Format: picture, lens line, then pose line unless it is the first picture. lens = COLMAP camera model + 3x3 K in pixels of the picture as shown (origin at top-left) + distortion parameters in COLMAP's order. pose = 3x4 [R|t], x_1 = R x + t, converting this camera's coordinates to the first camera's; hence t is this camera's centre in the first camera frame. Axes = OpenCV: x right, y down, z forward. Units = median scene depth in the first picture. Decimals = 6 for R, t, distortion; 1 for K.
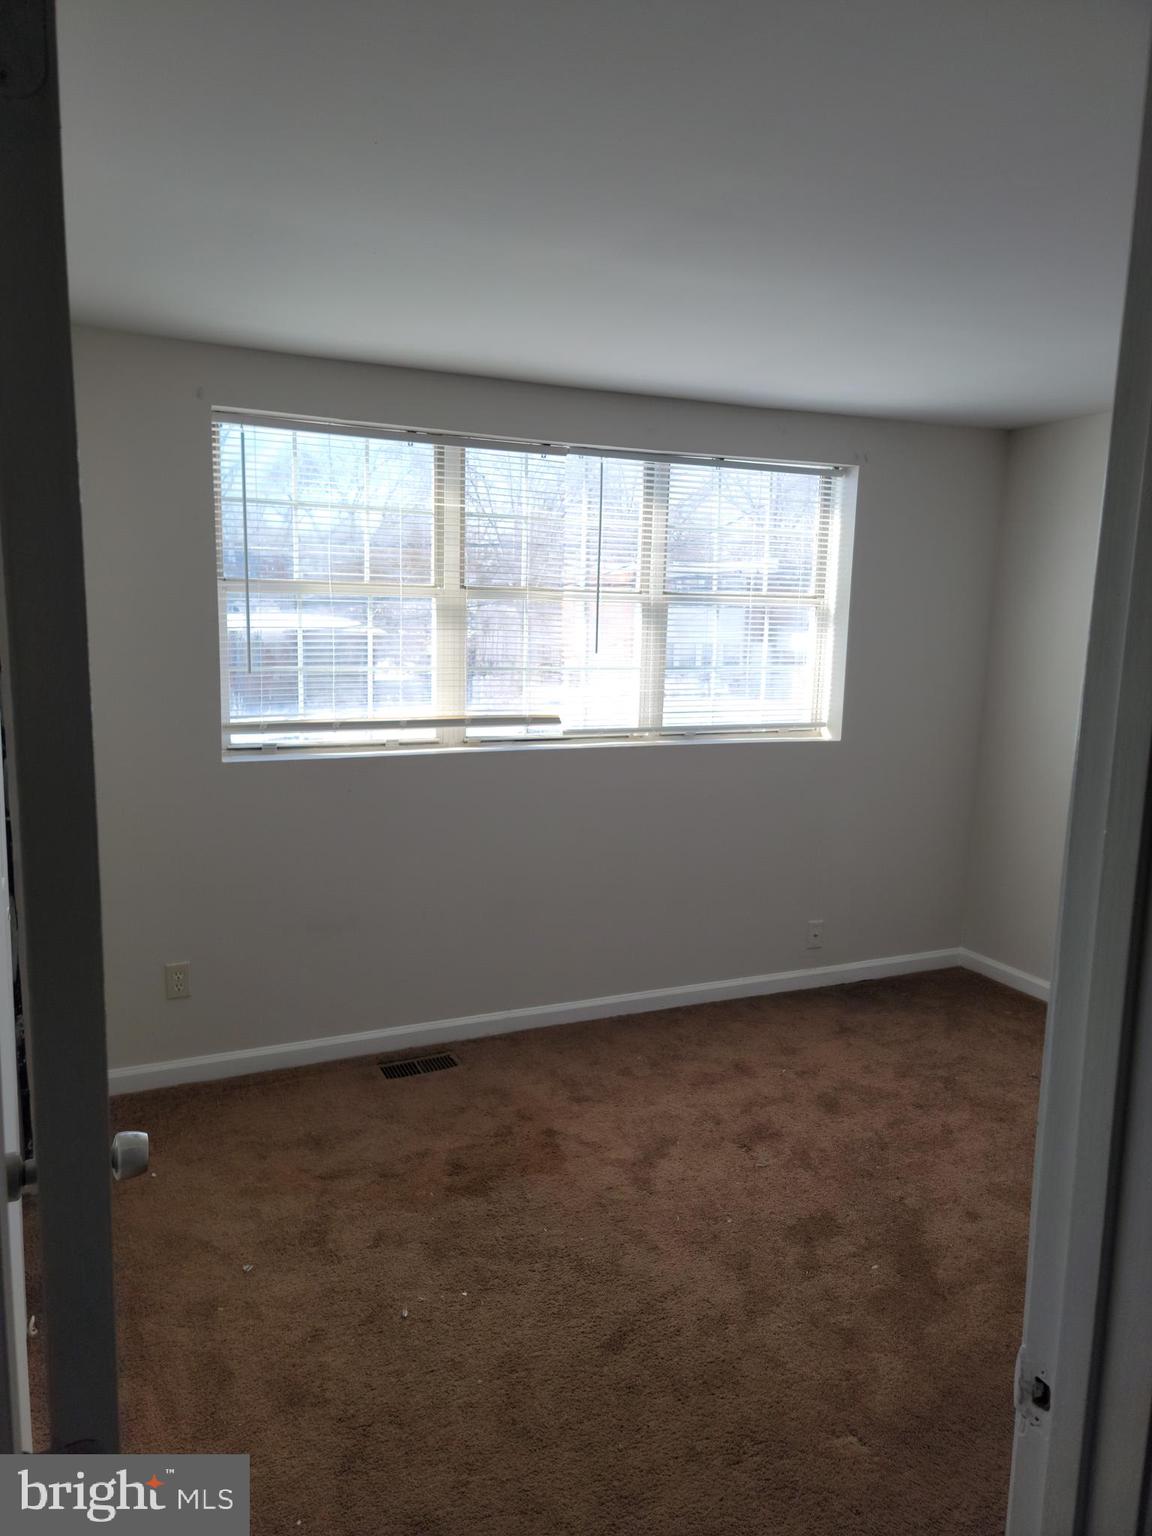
lens RADIAL K [[1054.8, 0, 581.6], [0, 1054.8, 778.1], [0, 0, 1]] dist [0.080063, -0.072646]
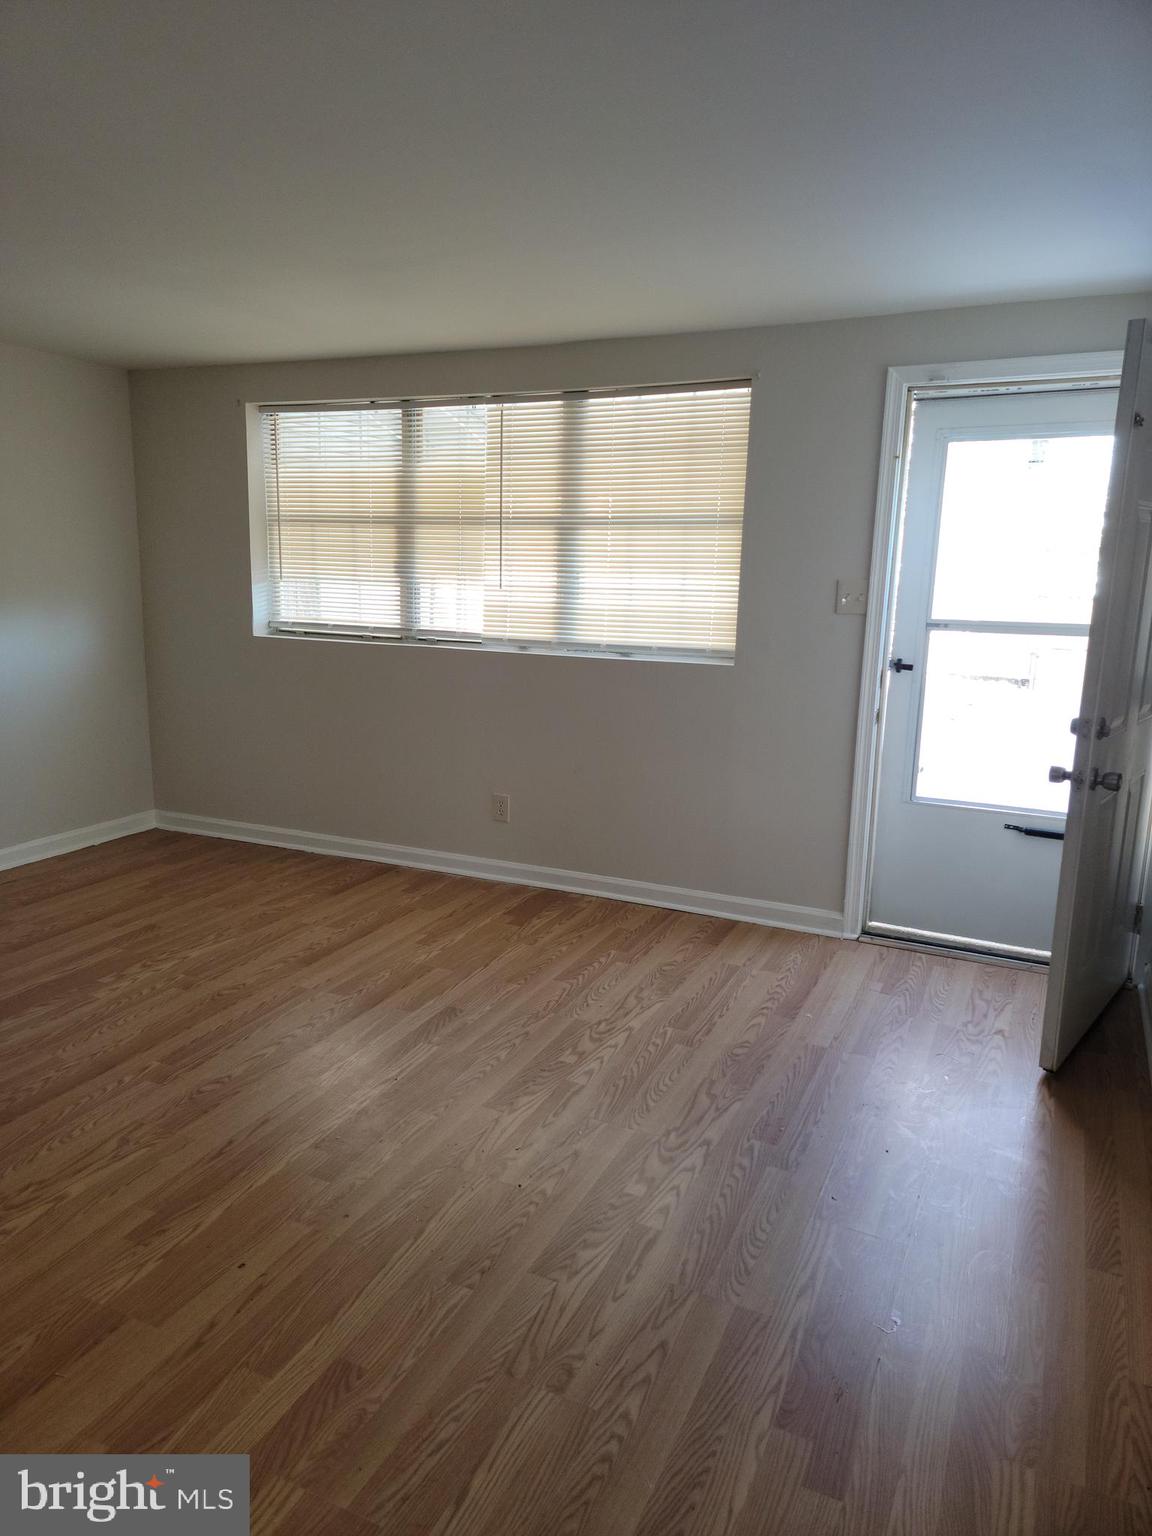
lens RADIAL K [[1054.8, 0, 581.6], [0, 1054.8, 778.1], [0, 0, 1]] dist [0.080063, -0.072646]
pose [[0.654768, 0.142551, -0.742265, 1.040430], [-0.118618, 0.989265, 0.085351, -0.001831], [0.746464, 0.032161, 0.664649, 0.302960]]
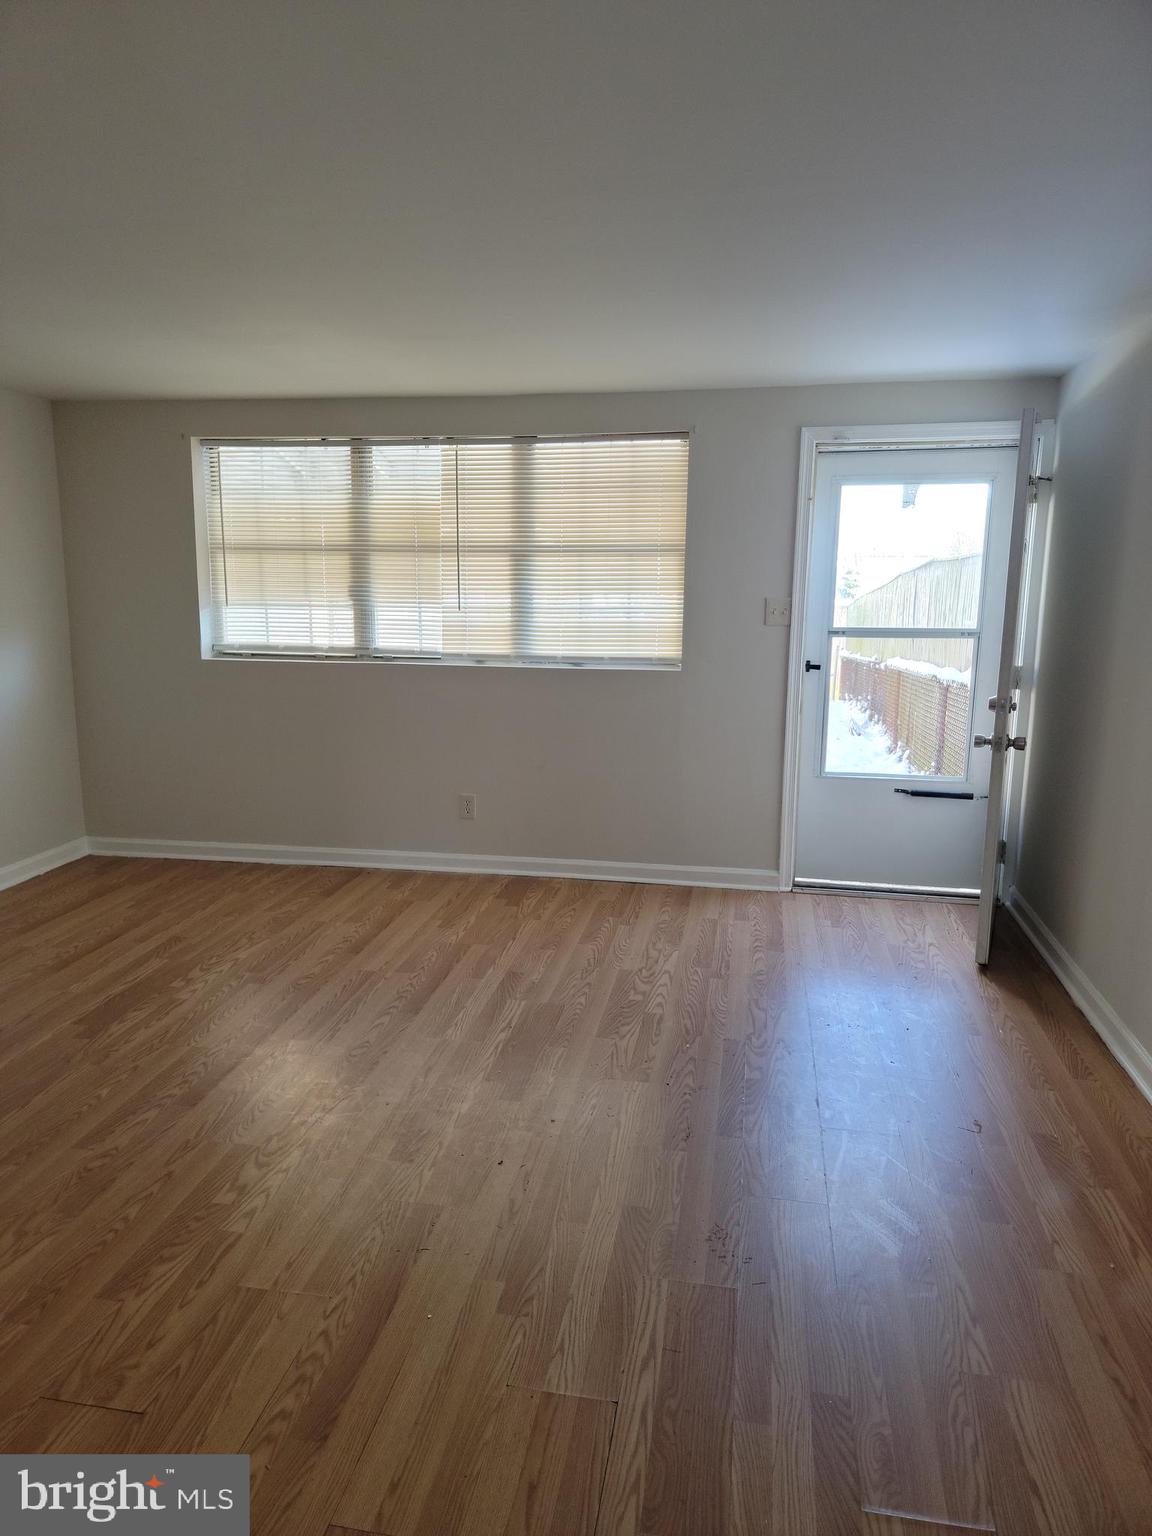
lens RADIAL K [[1054.8, 0, 581.6], [0, 1054.8, 778.1], [0, 0, 1]] dist [0.080063, -0.072646]
pose [[0.828375, 0.087669, -0.553272, 0.941107], [-0.072868, 0.996150, 0.048746, 0.035988], [0.555415, -0.000064, 0.831573, -0.012815]]
